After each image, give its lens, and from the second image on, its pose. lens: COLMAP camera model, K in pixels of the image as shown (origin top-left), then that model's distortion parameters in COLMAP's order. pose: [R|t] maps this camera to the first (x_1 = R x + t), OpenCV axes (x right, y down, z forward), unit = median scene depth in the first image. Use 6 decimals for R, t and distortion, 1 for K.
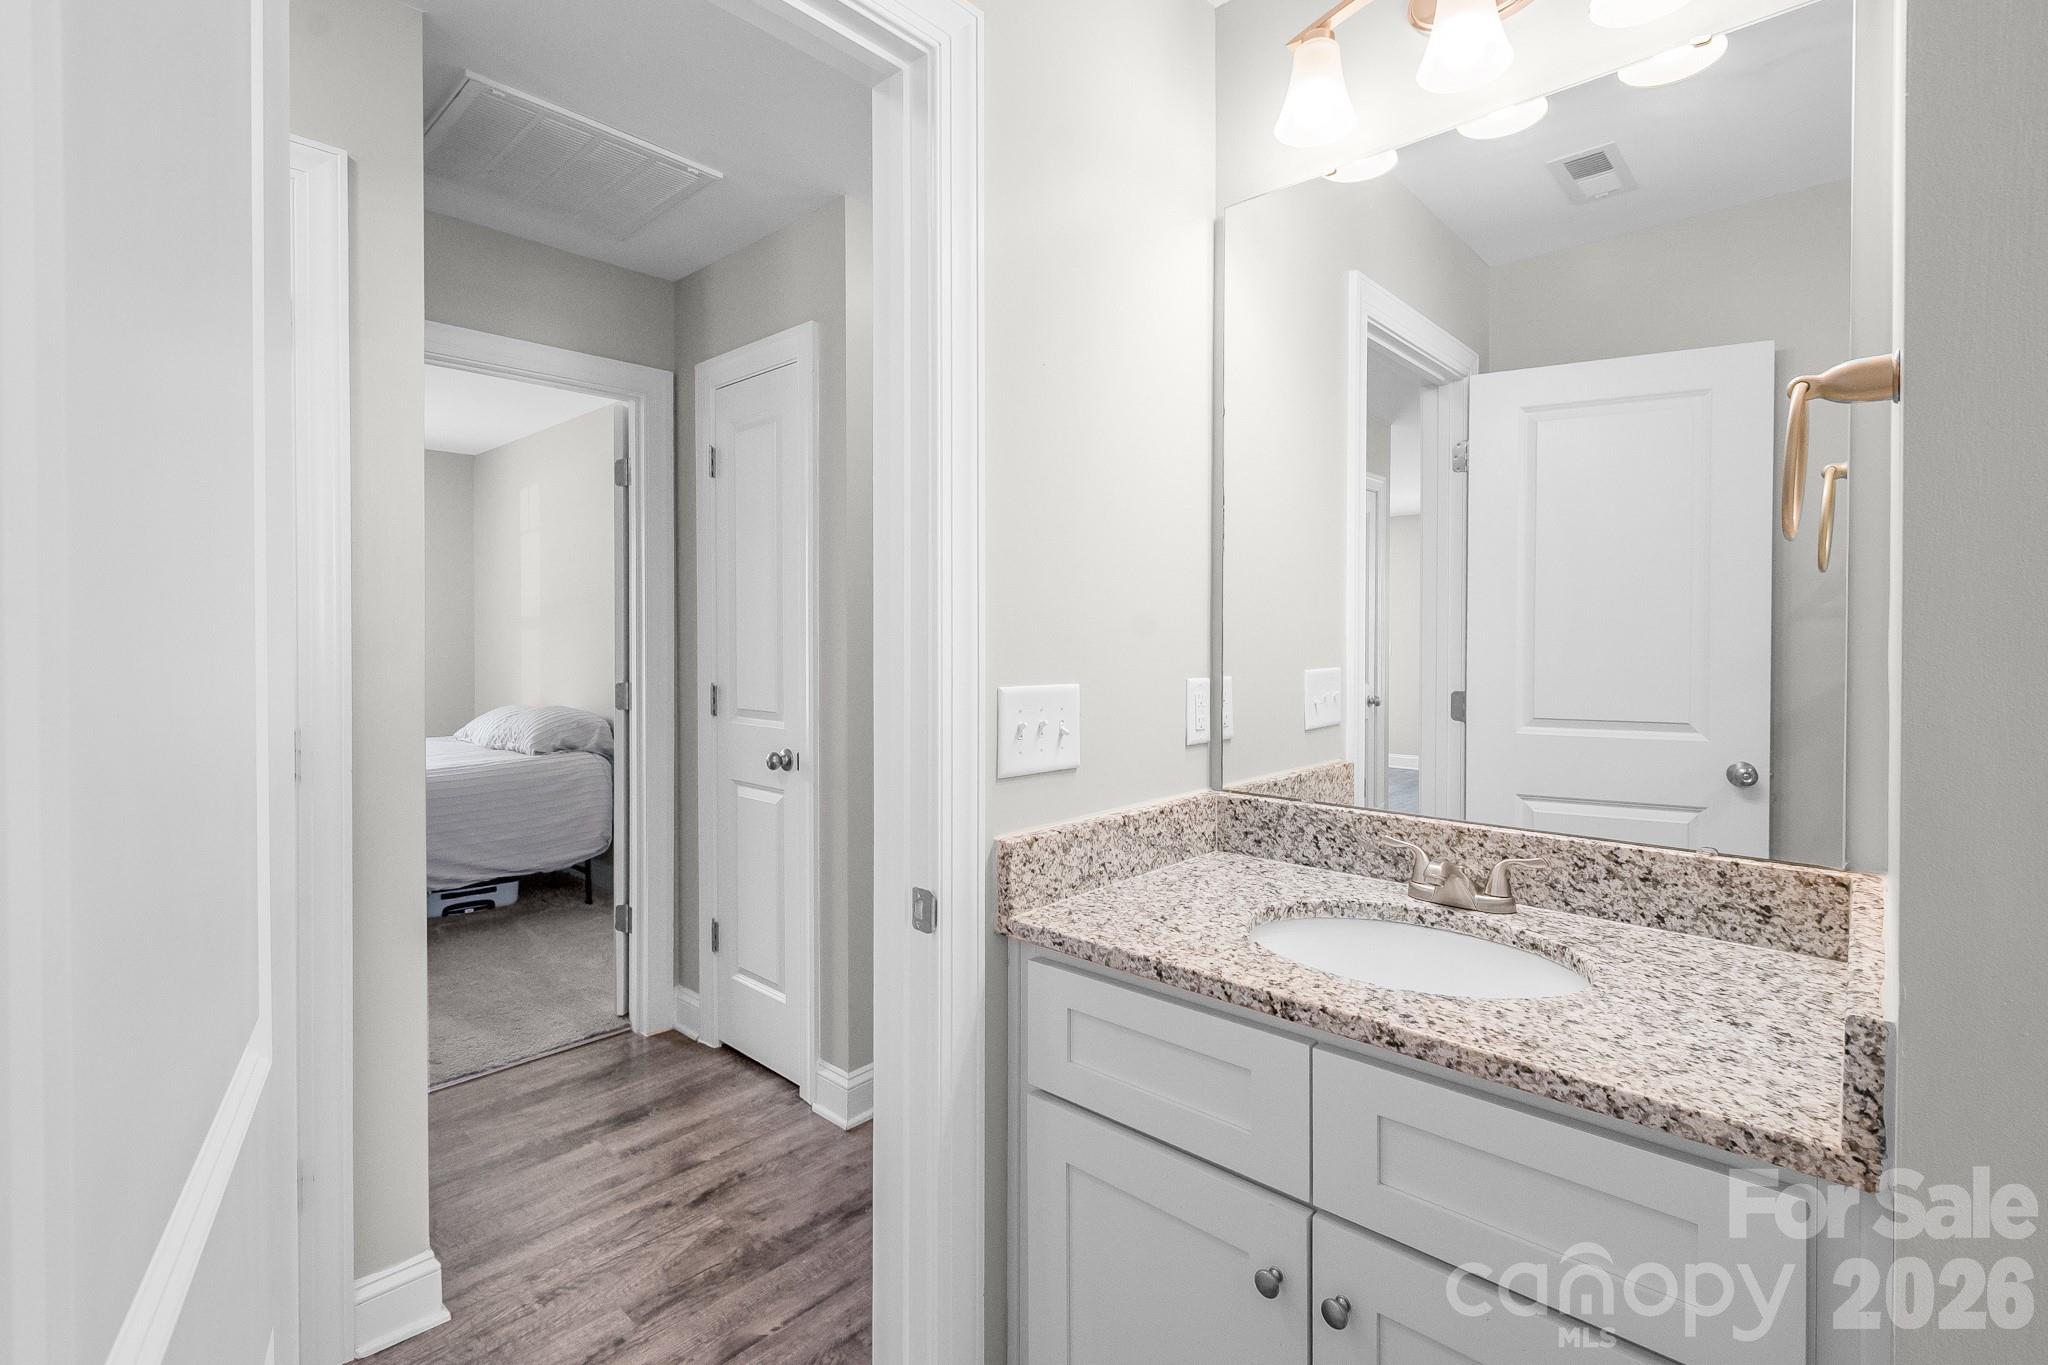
lens RADIAL K [[927.1, 0, 1017.4], [0, 927.1, 643.2], [0, 0, 1]] dist [-0.000201, 0.000251]
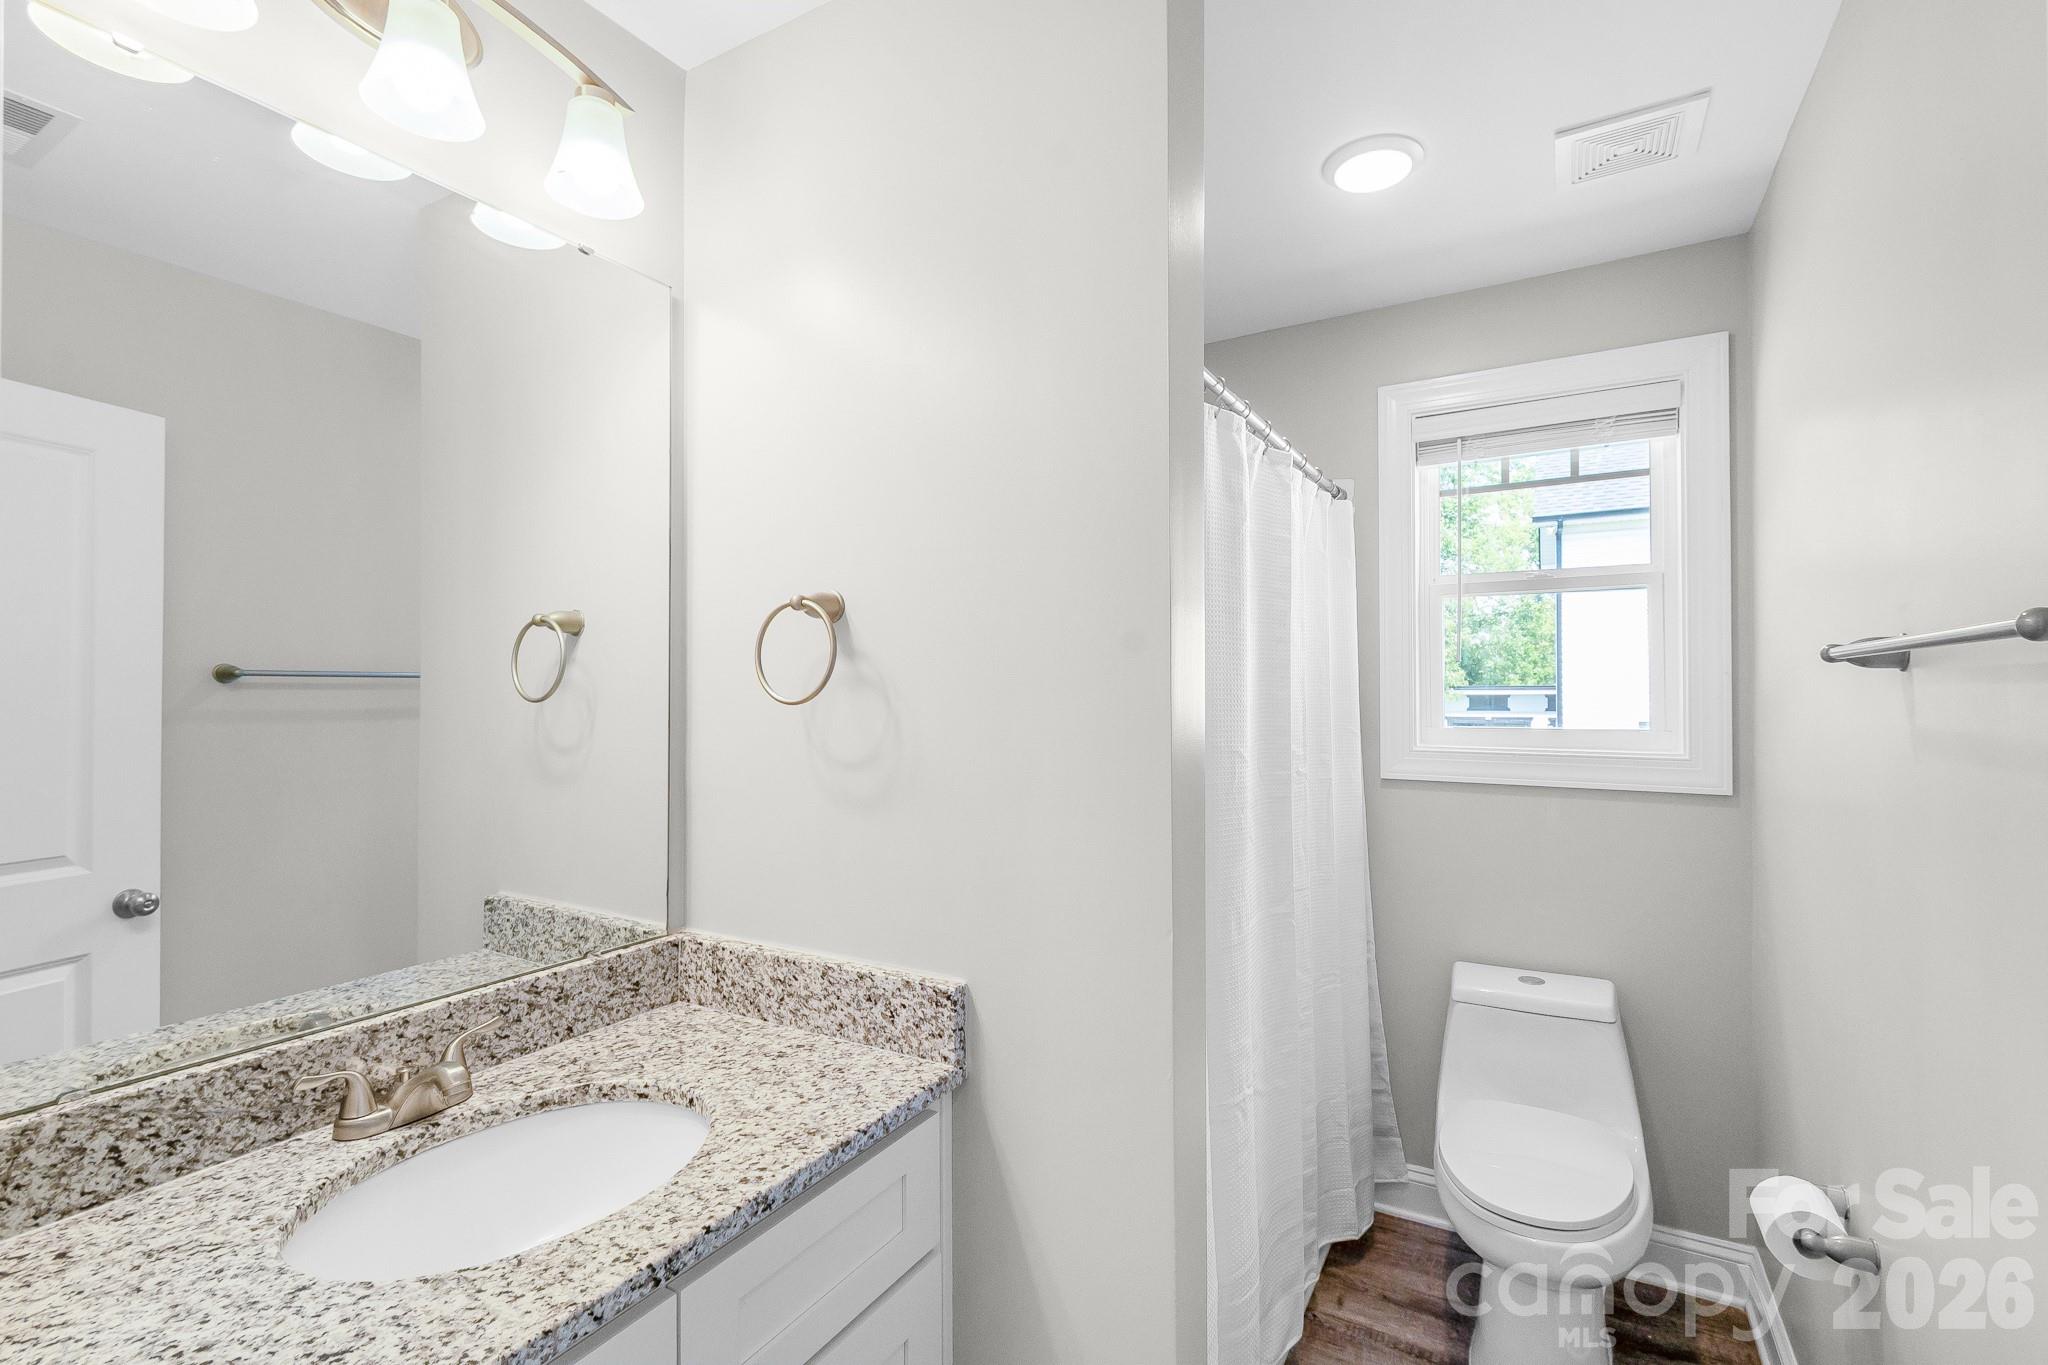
lens RADIAL K [[927.1, 0, 1017.0], [0, 927.1, 679.8], [0, 0, 1]] dist [-0.000201, 0.000251]
pose [[-0.222580, 0.011262, 0.974849, -0.494392], [0.011329, 0.999896, -0.008965, -0.098797], [-0.974849, 0.009048, -0.222684, 0.734584]]
